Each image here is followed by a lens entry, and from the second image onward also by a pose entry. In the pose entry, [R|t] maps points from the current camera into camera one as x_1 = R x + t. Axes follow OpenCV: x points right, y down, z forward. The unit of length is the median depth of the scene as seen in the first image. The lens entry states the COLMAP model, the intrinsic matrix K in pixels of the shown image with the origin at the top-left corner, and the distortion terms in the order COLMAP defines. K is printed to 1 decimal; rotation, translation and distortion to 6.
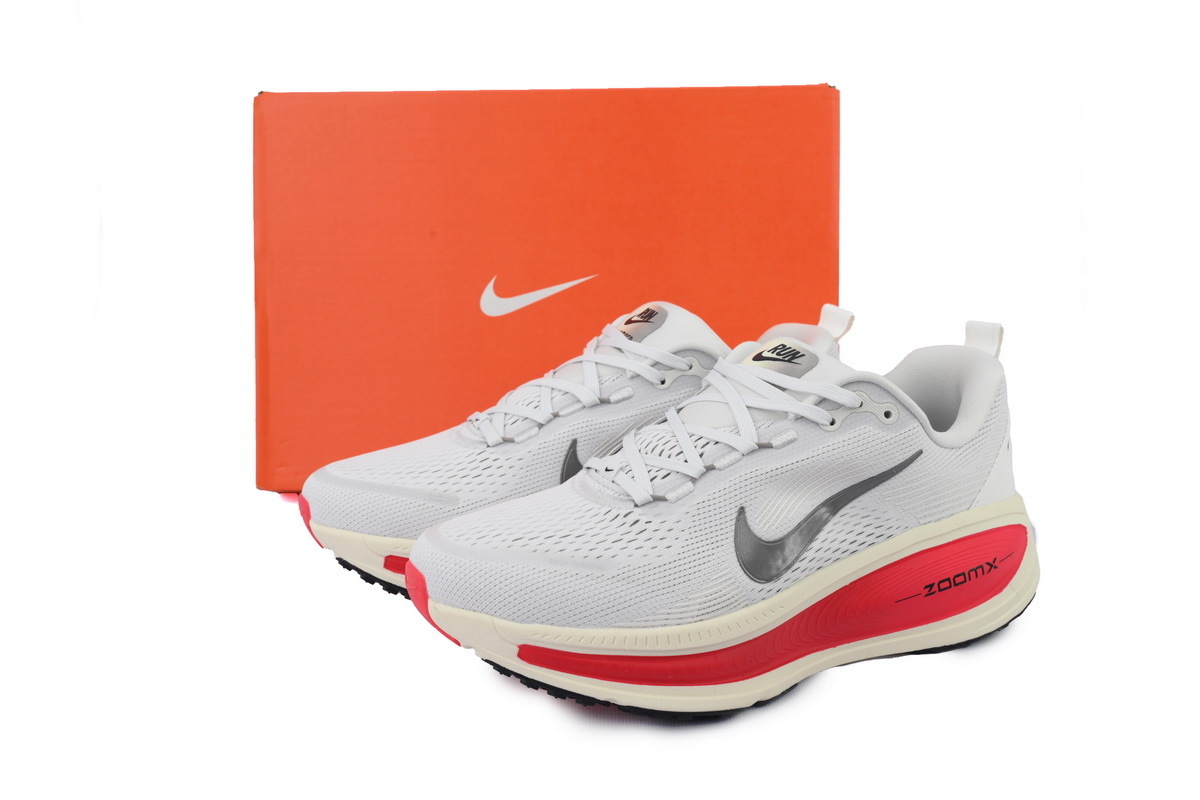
lens RADIAL K [[1172.7, 0, 600.0], [0, 1172.7, 400.0], [0, 0, 1]] dist [0.010564, -0.002608]
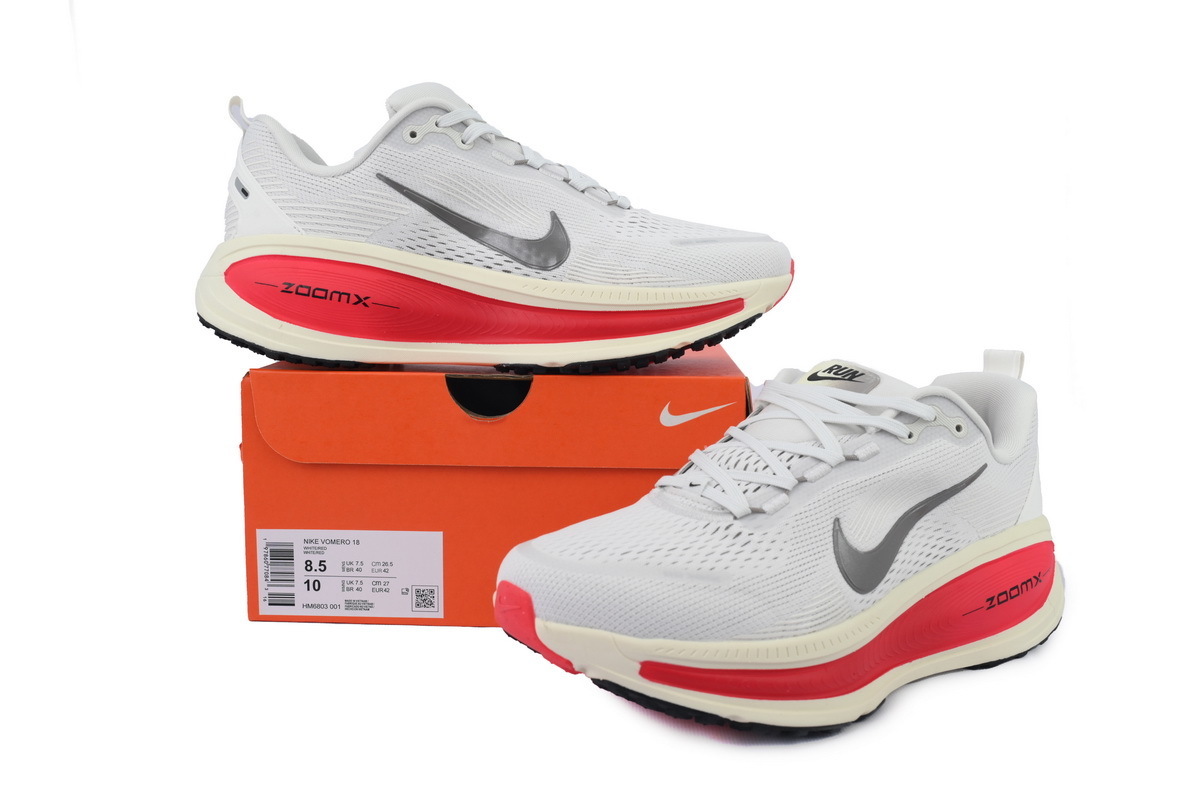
lens RADIAL K [[1172.7, 0, 600.0], [0, 1172.7, 400.0], [0, 0, 1]] dist [0.010564, -0.002608]
pose [[0.980691, 0.007301, 0.195427, -0.271473], [0.007998, 0.996969, -0.077382, 0.066666], [-0.195399, 0.077451, 0.977661, 0.058340]]
